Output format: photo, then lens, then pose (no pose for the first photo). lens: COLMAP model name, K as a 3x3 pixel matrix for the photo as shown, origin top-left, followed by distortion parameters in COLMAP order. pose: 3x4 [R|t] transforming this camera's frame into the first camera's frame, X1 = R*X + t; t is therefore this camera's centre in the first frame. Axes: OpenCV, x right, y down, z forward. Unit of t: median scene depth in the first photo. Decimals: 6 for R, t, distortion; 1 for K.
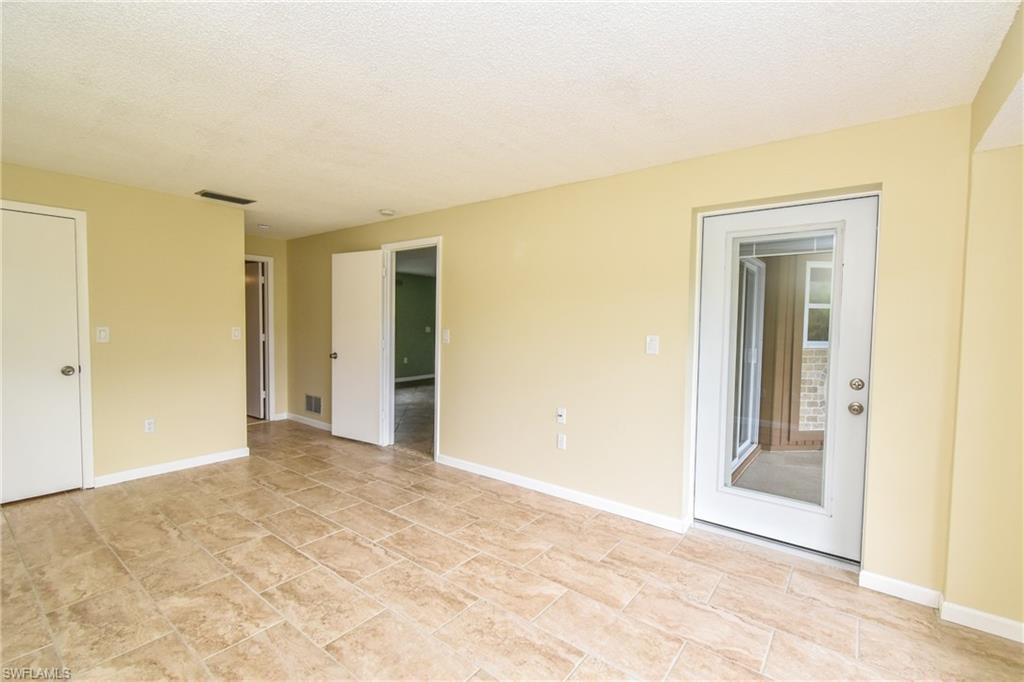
lens RADIAL K [[458.2, 0, 513.3], [0, 458.2, 342.2], [0, 0, 1]] dist [0.002987, -0.002844]
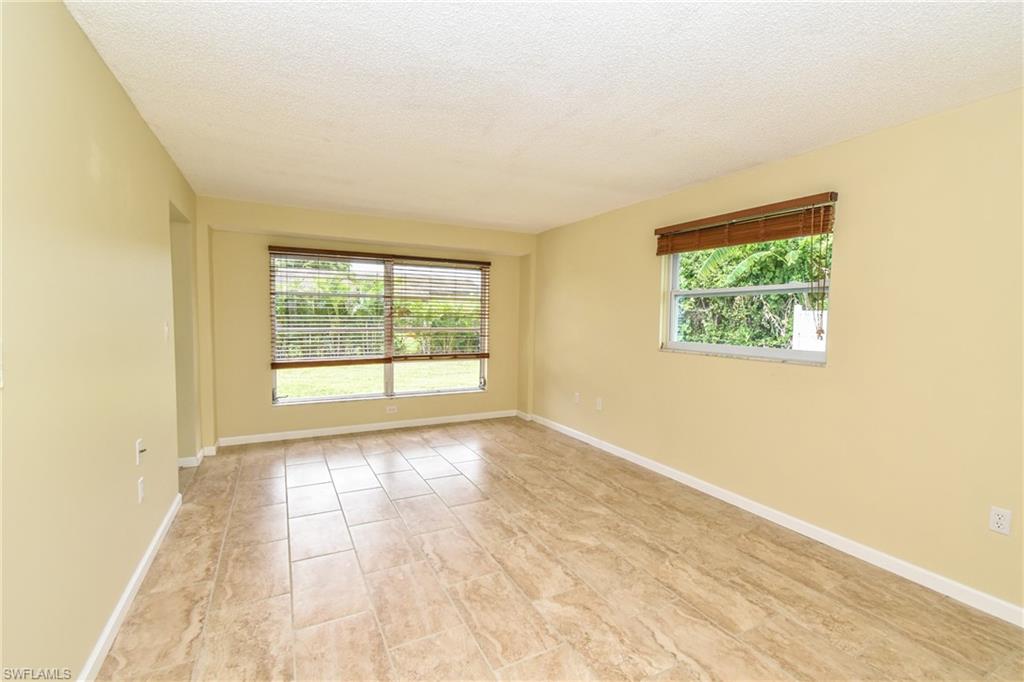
lens RADIAL K [[458.2, 0, 511.6], [0, 458.2, 341.3], [0, 0, 1]] dist [0.002987, -0.002844]
pose [[-0.907802, -0.054550, 0.415837, -0.949199], [-0.011696, 0.994412, 0.104917, -0.108633], [-0.419237, 0.090380, -0.903367, 1.995174]]
